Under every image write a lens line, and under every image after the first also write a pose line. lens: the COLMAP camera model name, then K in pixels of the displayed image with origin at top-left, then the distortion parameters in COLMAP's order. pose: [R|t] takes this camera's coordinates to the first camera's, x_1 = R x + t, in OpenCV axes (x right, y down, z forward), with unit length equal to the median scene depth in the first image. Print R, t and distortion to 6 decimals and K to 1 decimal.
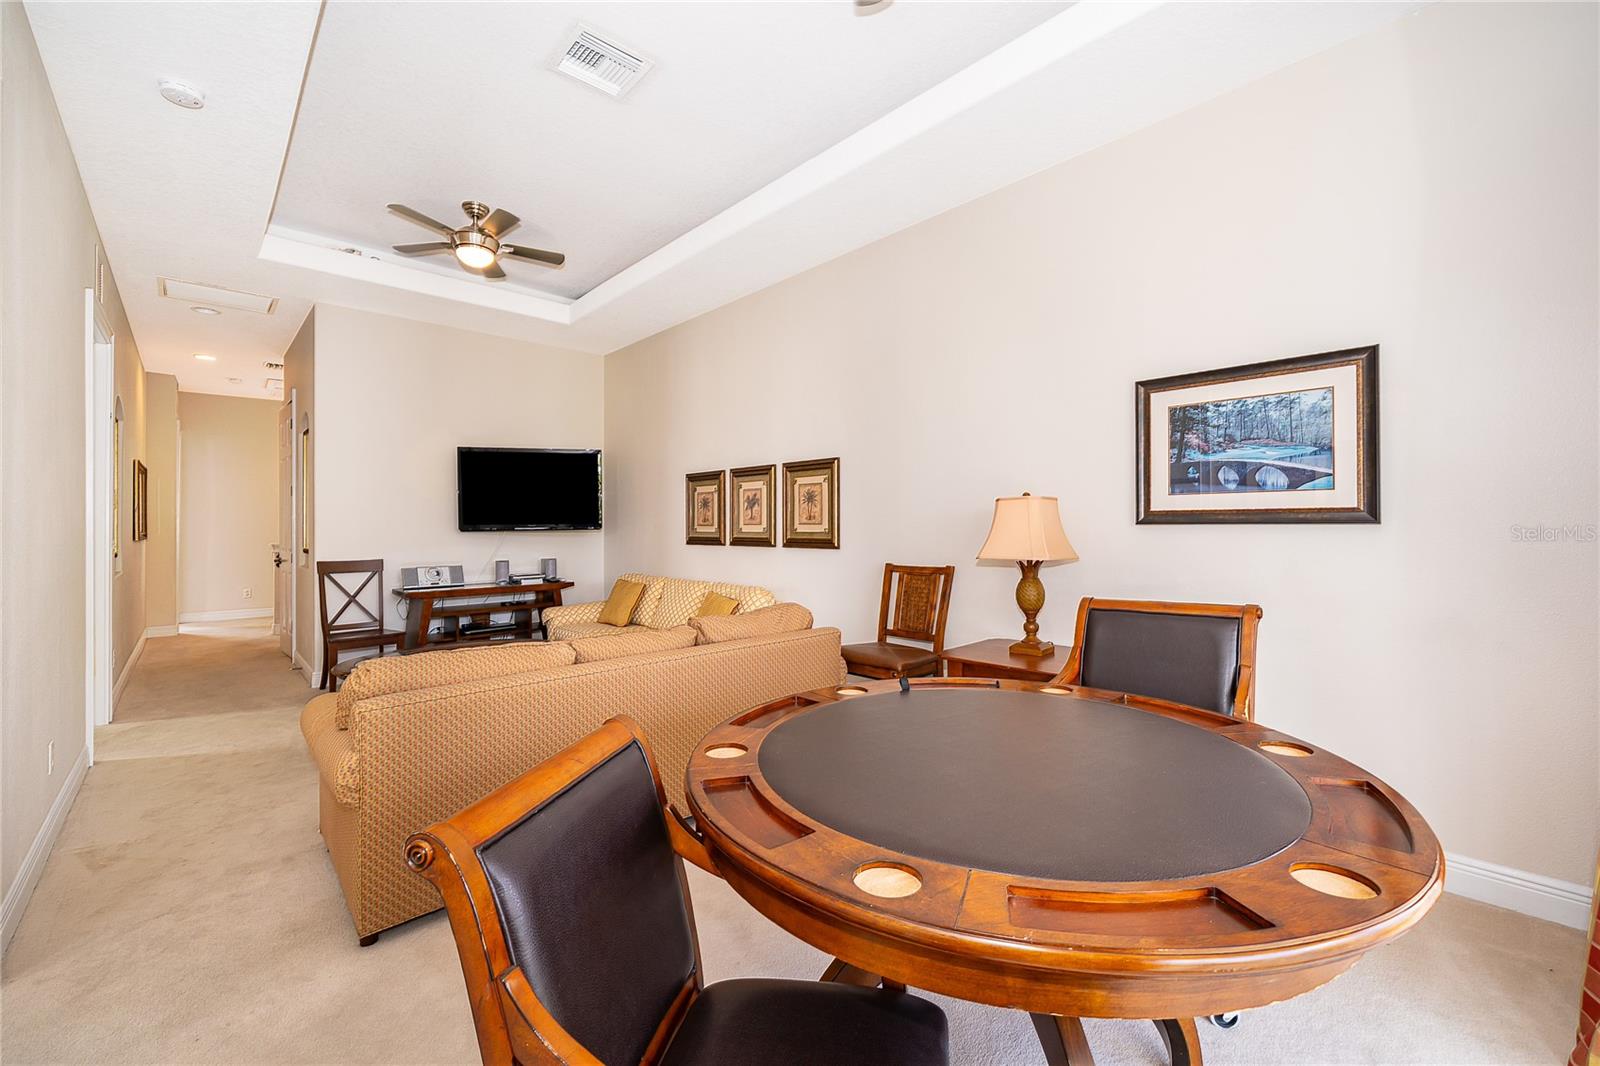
lens RADIAL K [[635.0, 0, 801.7], [0, 635.0, 526.8], [0, 0, 1]] dist [-0.000286, 0.000078]
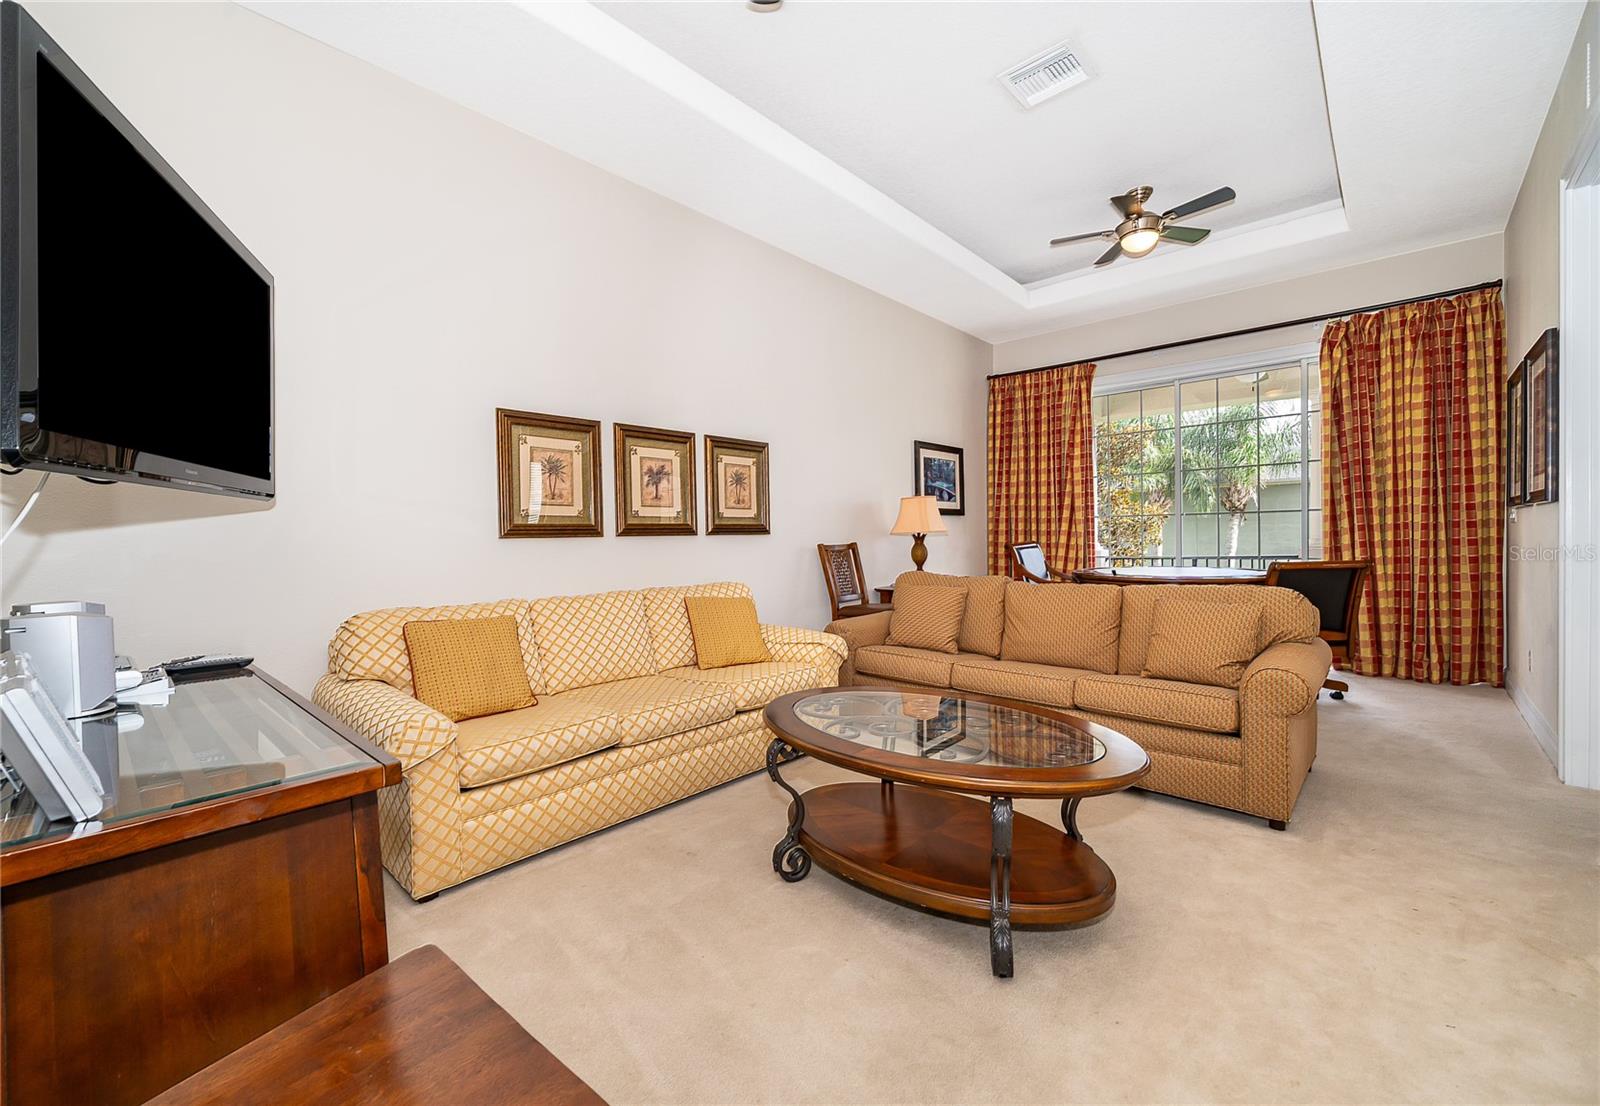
lens RADIAL K [[653.6, 0, 800.0], [0, 653.6, 553.0], [0, 0, 1]] dist [0.001207, 0.000102]
pose [[-0.076563, -0.053517, 0.995628, -0.963936], [-0.012503, 0.998532, 0.052711, 0.009497], [-0.996986, -0.008413, -0.077119, 0.998362]]
